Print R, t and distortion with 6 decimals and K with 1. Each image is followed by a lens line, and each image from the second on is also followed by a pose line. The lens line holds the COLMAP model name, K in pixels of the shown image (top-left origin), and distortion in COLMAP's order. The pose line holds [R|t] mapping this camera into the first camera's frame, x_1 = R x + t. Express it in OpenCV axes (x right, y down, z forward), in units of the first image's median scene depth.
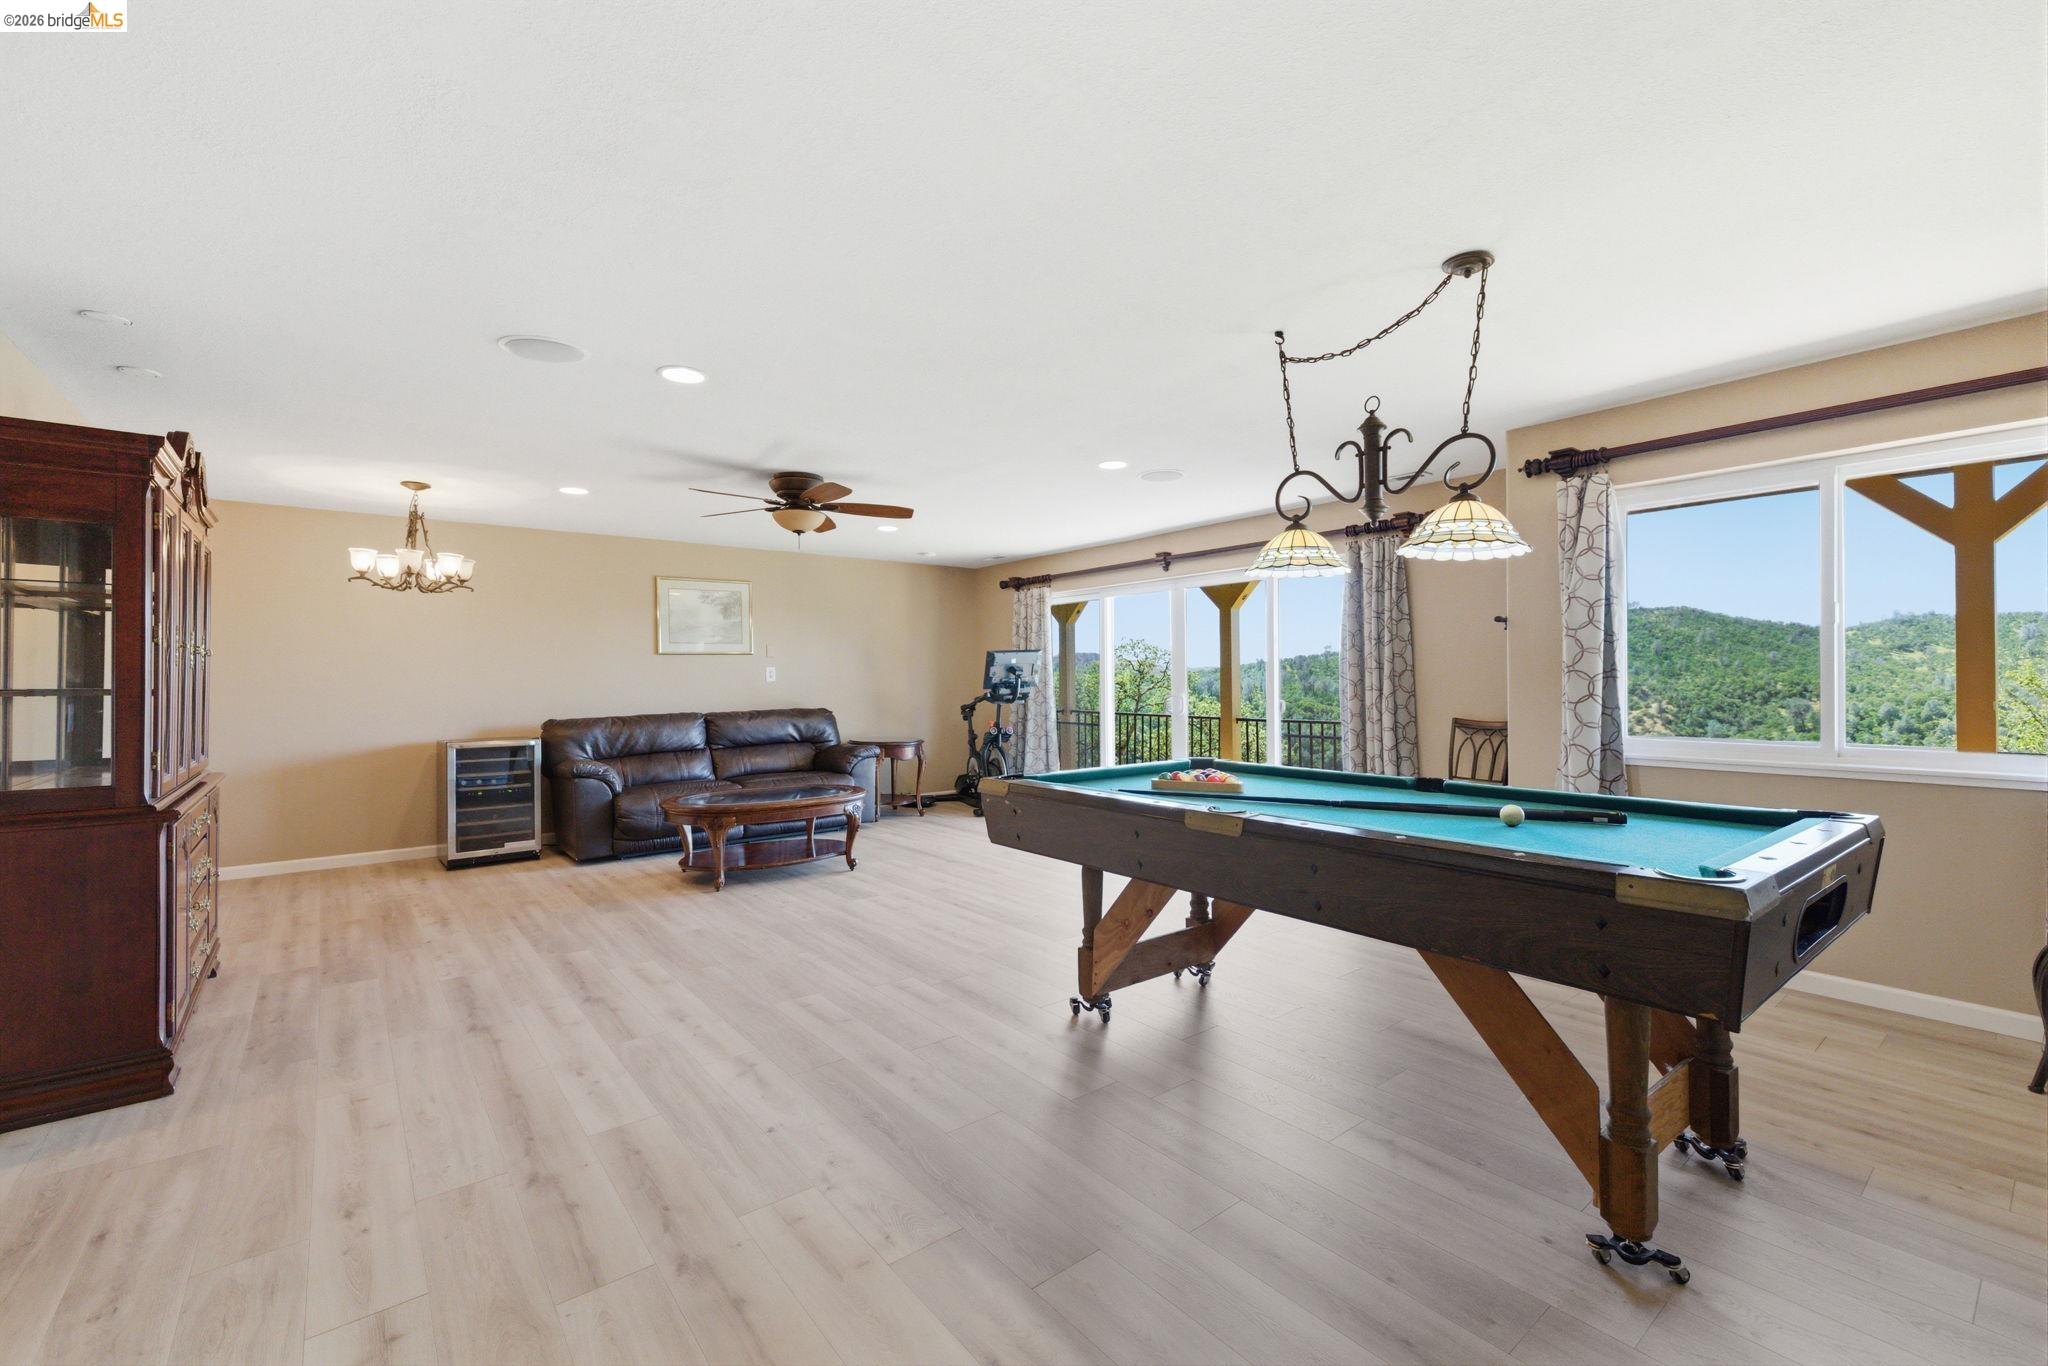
lens RADIAL K [[855.2, 0, 1024.0], [0, 855.2, 679.1], [0, 0, 1]] dist [0.005516, -0.000816]
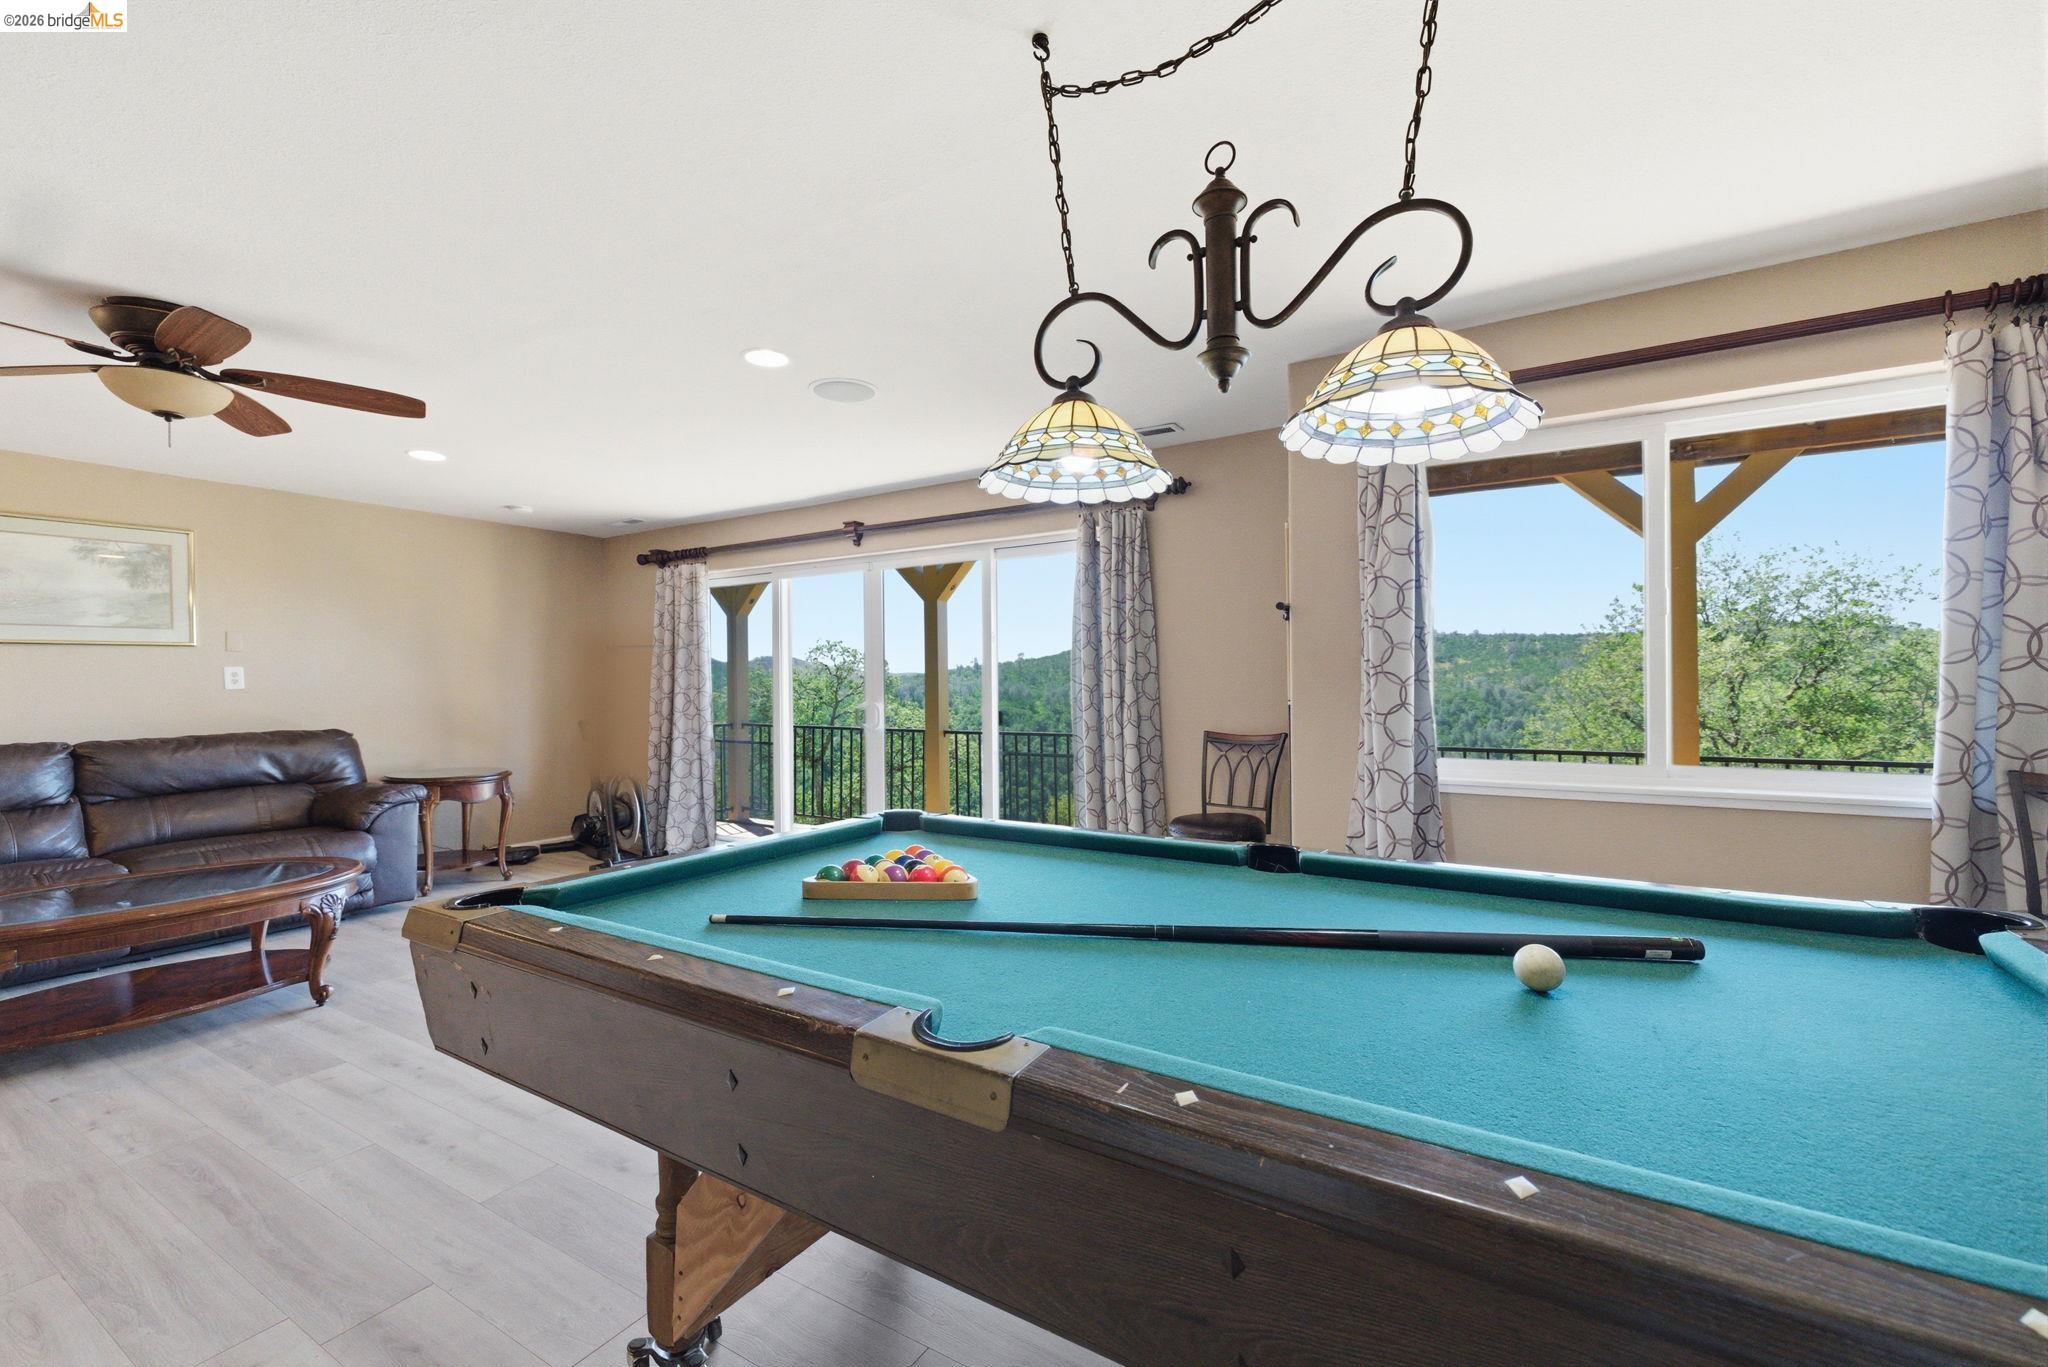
lens RADIAL K [[855.2, 0, 1032.8], [0, 855.2, 677.5], [0, 0, 1]] dist [0.005516, -0.000816]
pose [[0.938018, 0.001200, 0.346584, 0.059150], [0.001626, 0.999968, -0.007861, 0.000144], [-0.346582, 0.007938, 0.937986, 0.275649]]
